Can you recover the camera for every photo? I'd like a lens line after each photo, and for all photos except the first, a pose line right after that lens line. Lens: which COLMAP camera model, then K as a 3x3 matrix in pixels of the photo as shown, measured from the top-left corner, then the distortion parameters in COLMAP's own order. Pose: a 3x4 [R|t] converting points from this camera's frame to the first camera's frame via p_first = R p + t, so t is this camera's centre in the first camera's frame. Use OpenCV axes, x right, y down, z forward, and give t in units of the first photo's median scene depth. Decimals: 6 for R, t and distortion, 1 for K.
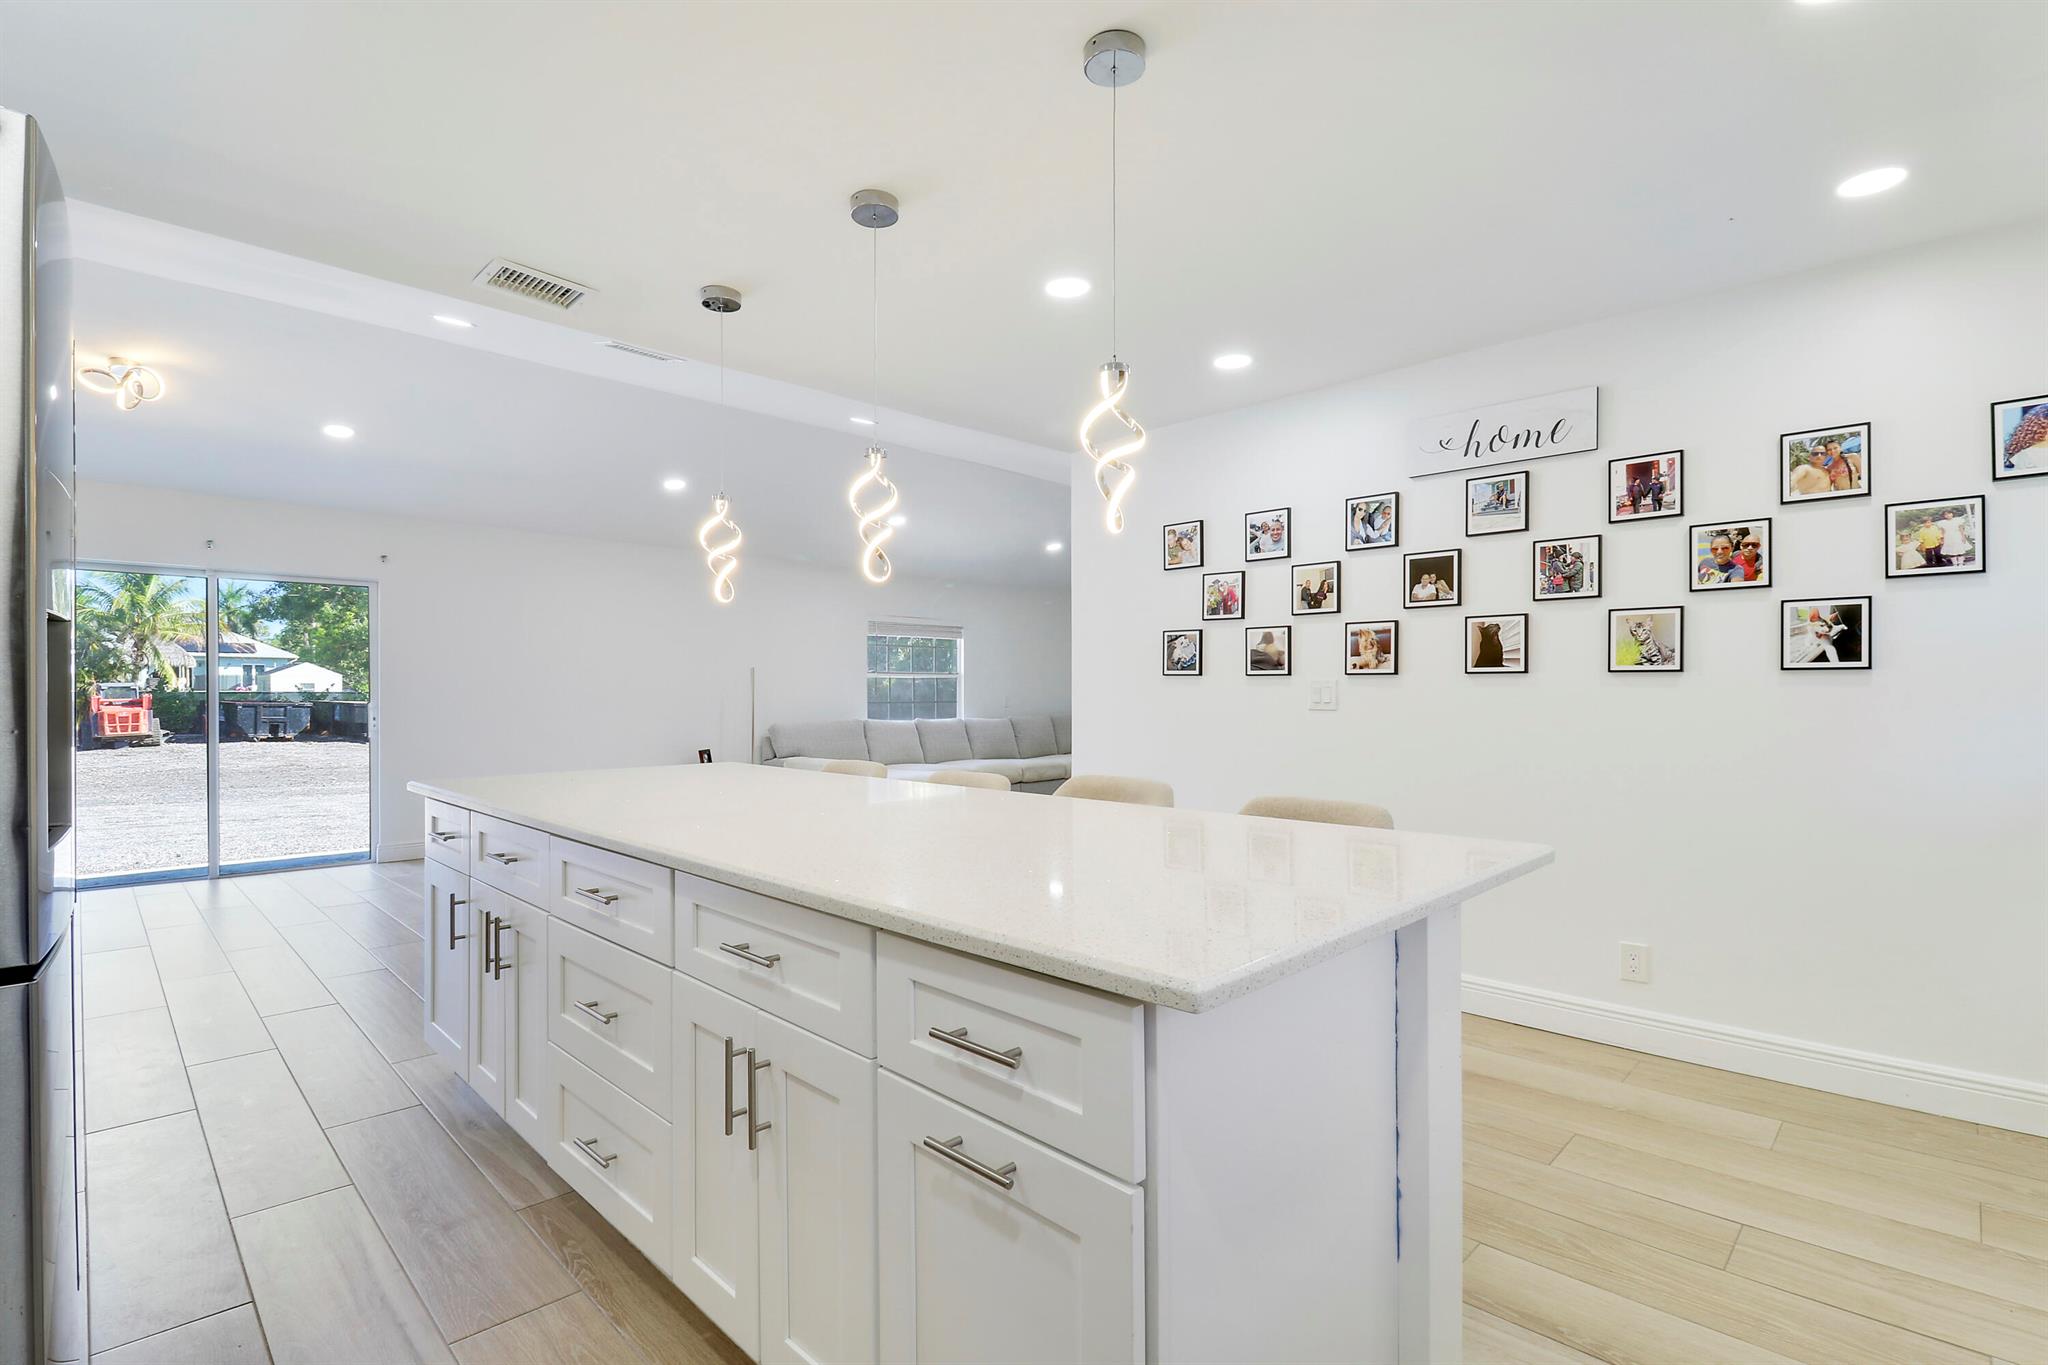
lens RADIAL K [[954.5, 0, 1042.5], [0, 954.5, 667.5], [0, 0, 1]] dist [-0.032177, -0.000260]
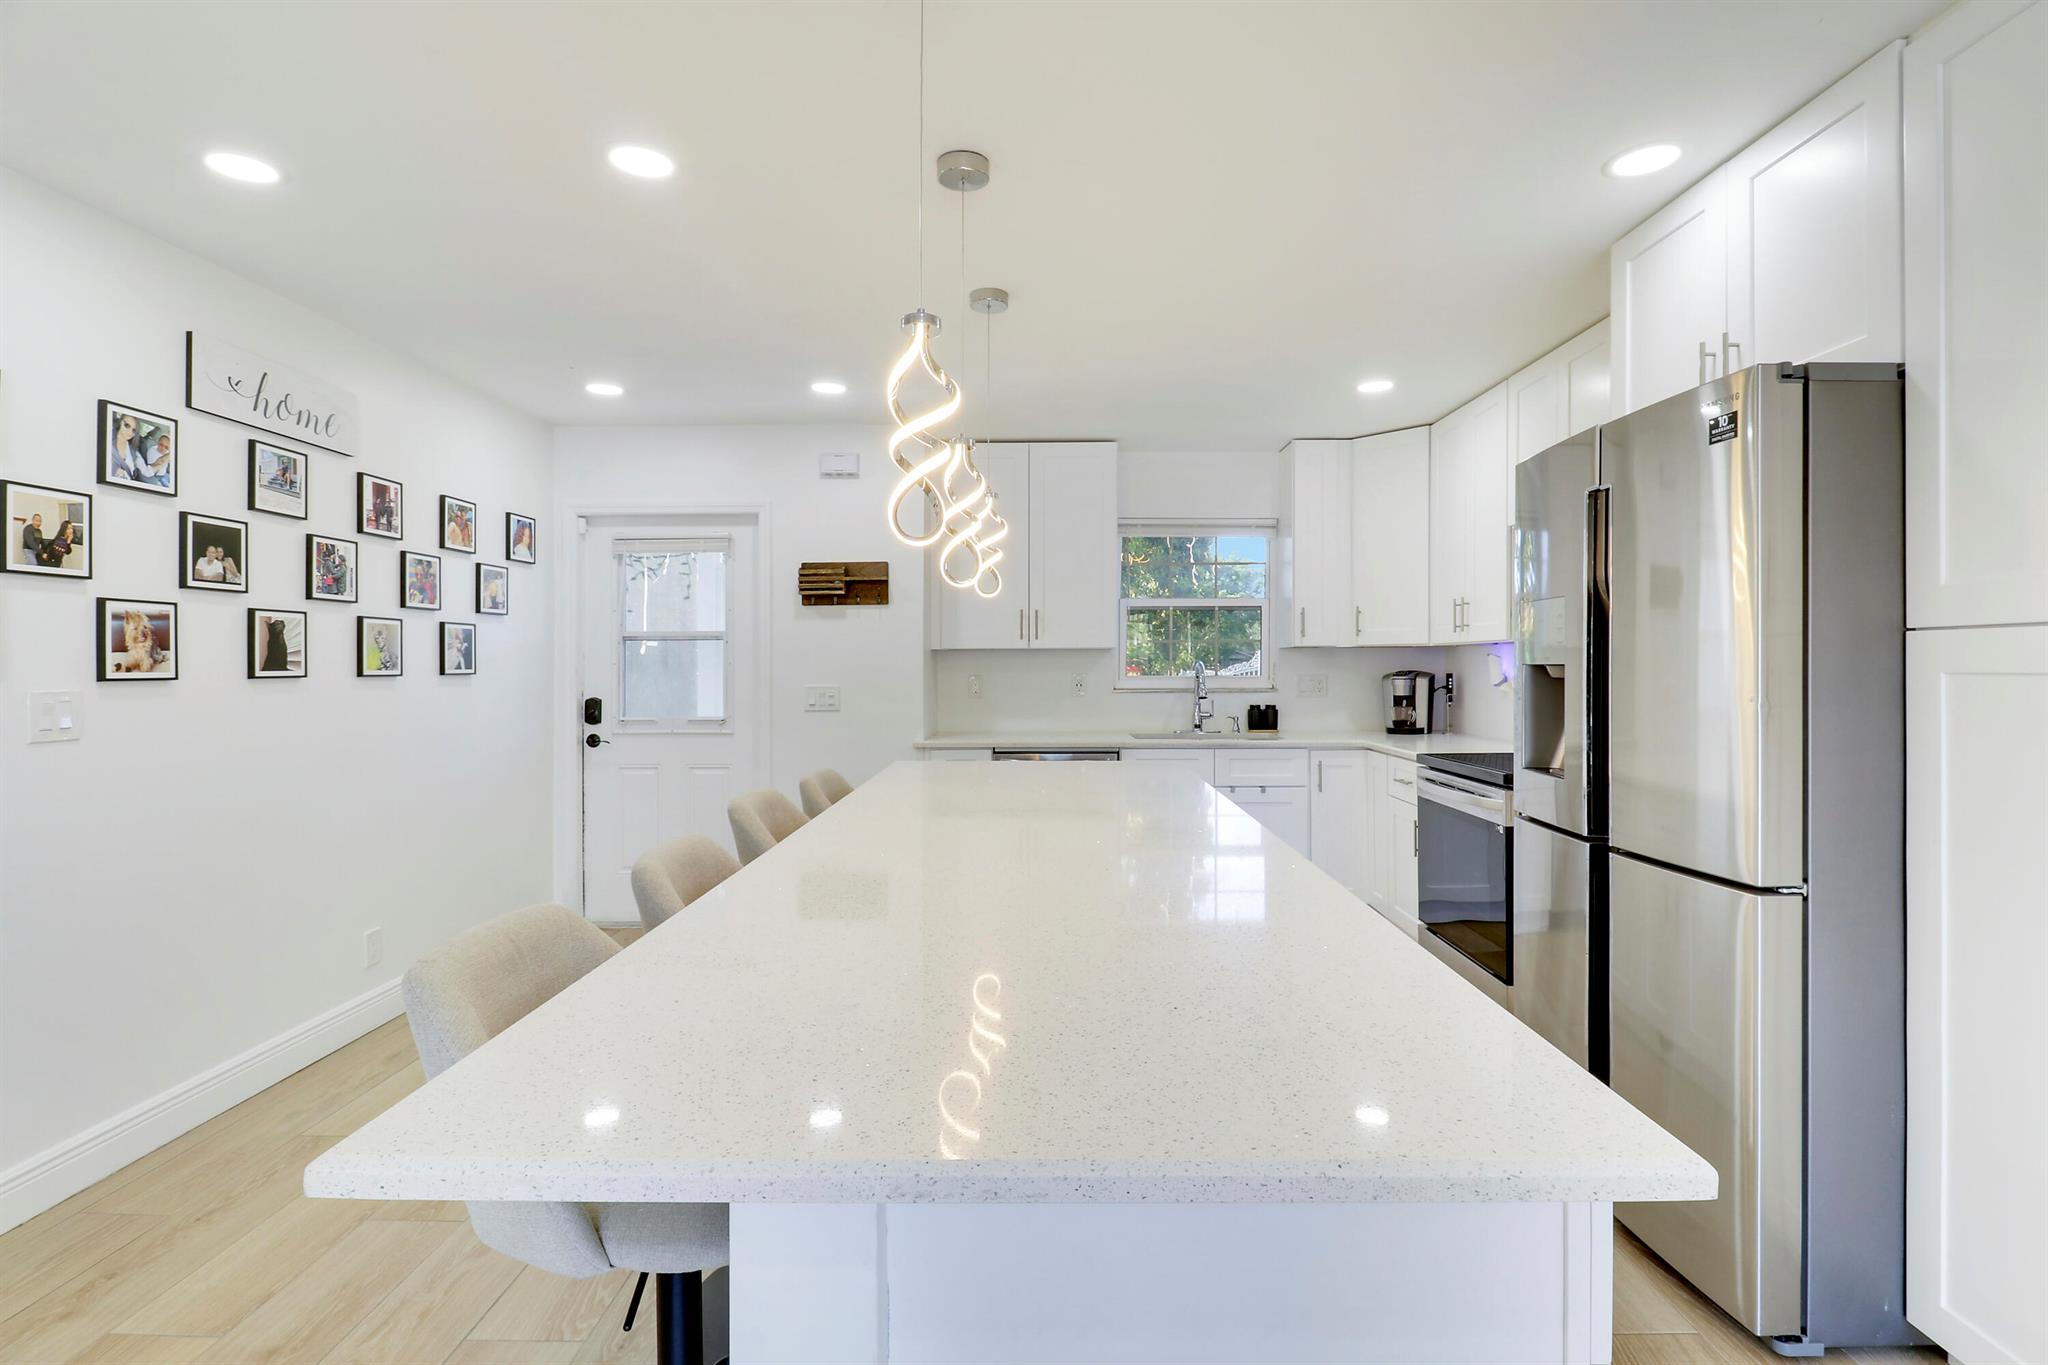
lens RADIAL K [[954.5, 0, 1042.5], [0, 954.5, 667.5], [0, 0, 1]] dist [-0.032177, -0.000260]
pose [[-0.699403, 0.007506, 0.714688, -0.579485], [-0.002472, 0.999913, -0.012921, 0.005476], [-0.714723, -0.010803, -0.699324, 1.046860]]
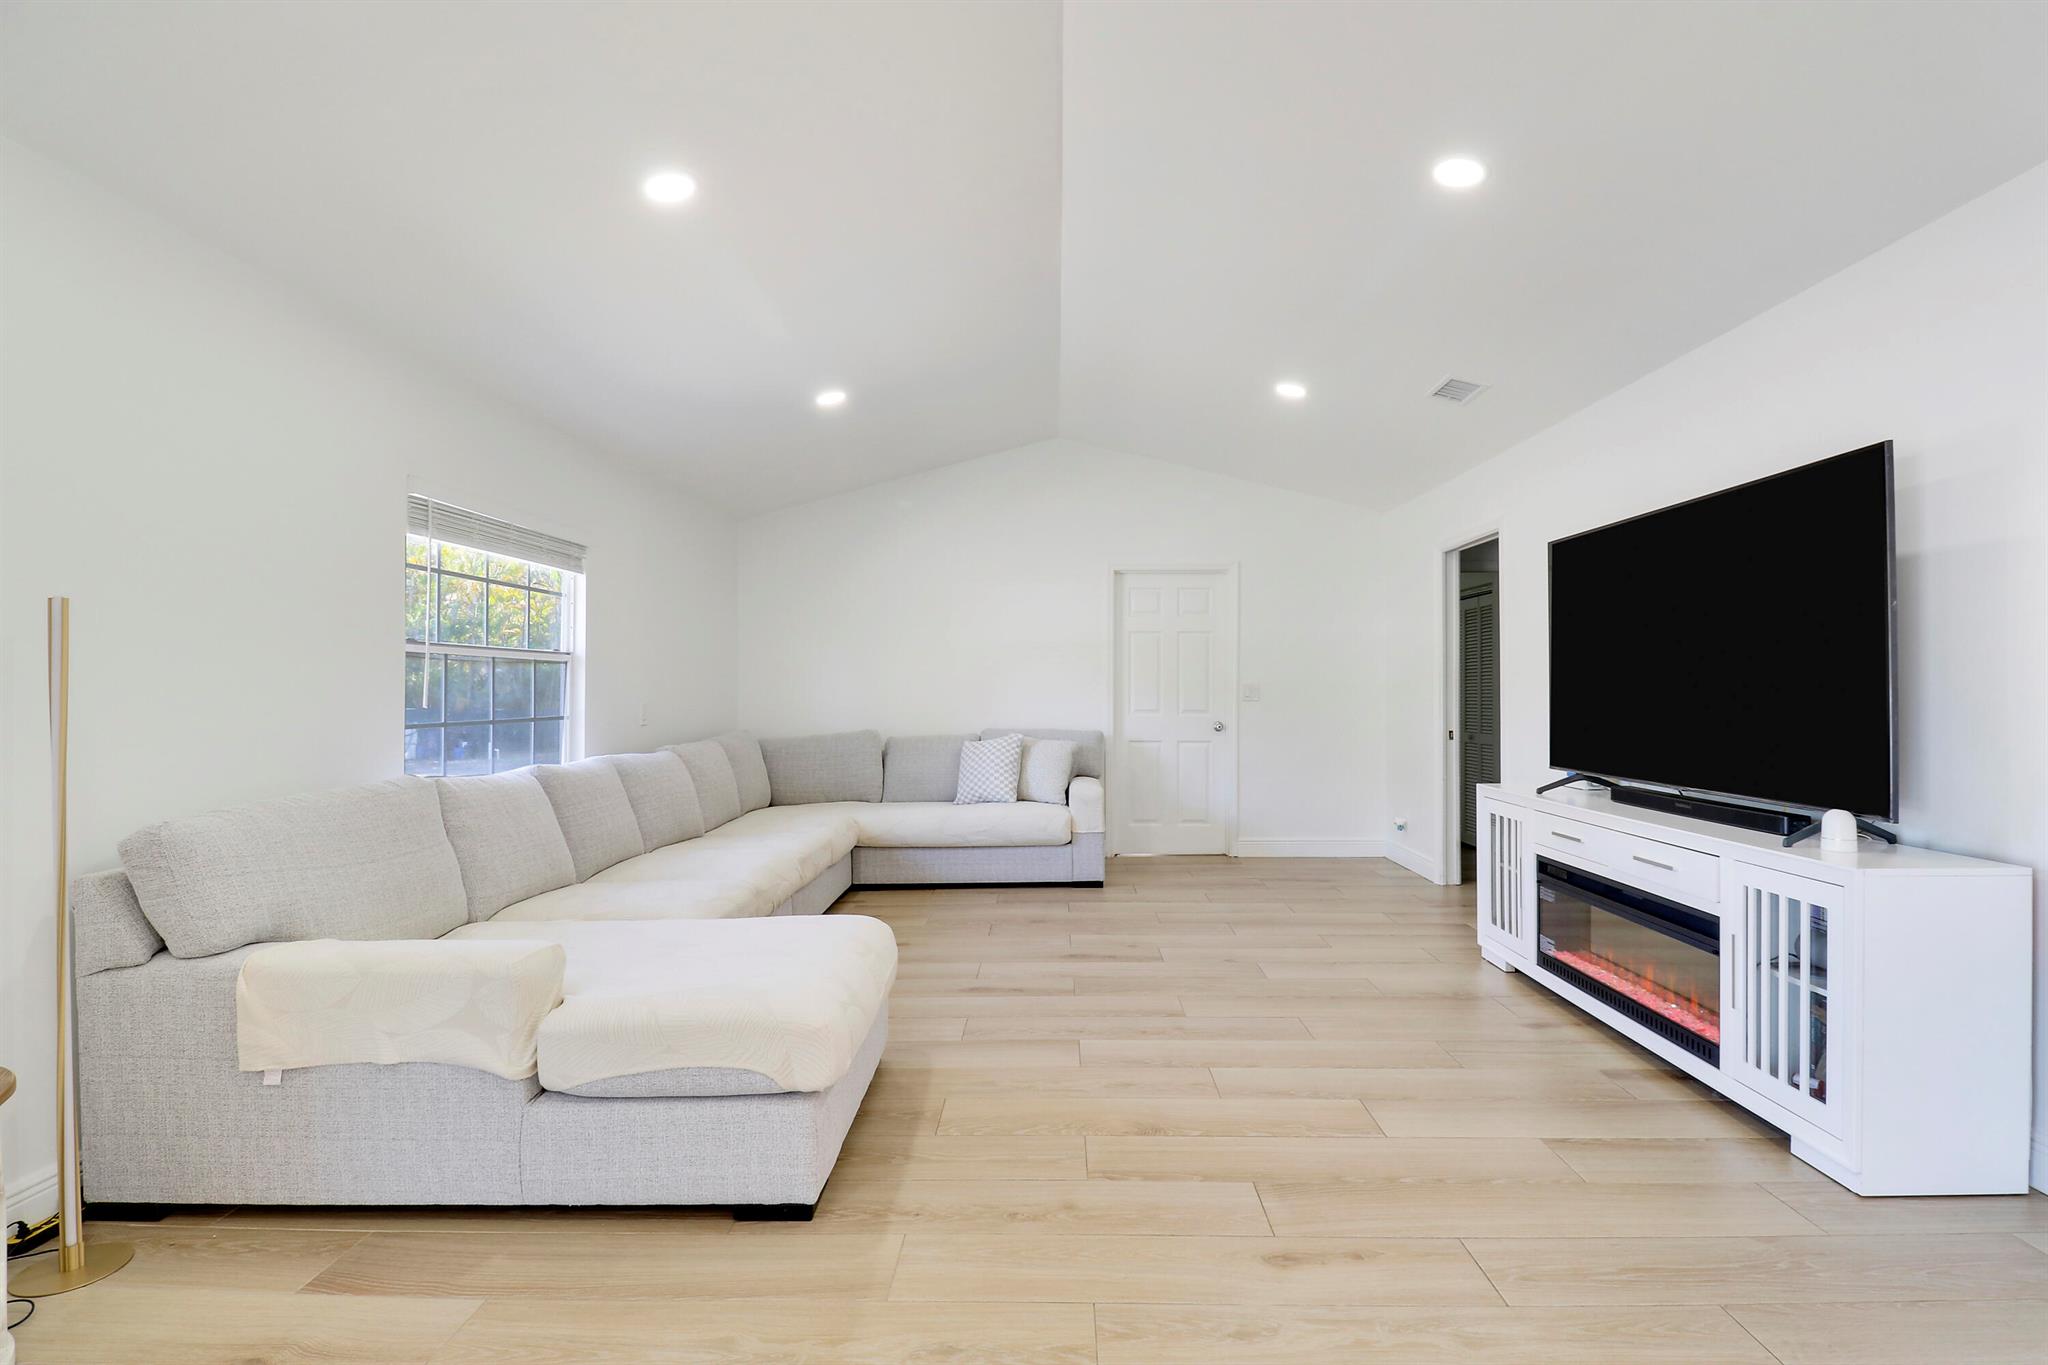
lens RADIAL K [[964.7, 0, 1027.4], [0, 964.7, 705.9], [0, 0, 1]] dist [-0.000466, -0.012311]
pose [[0.735675, -0.002344, 0.677331, -0.680497], [-0.015189, 0.999685, 0.019956, 0.044129], [-0.677165, -0.024969, 0.735408, 1.558262]]
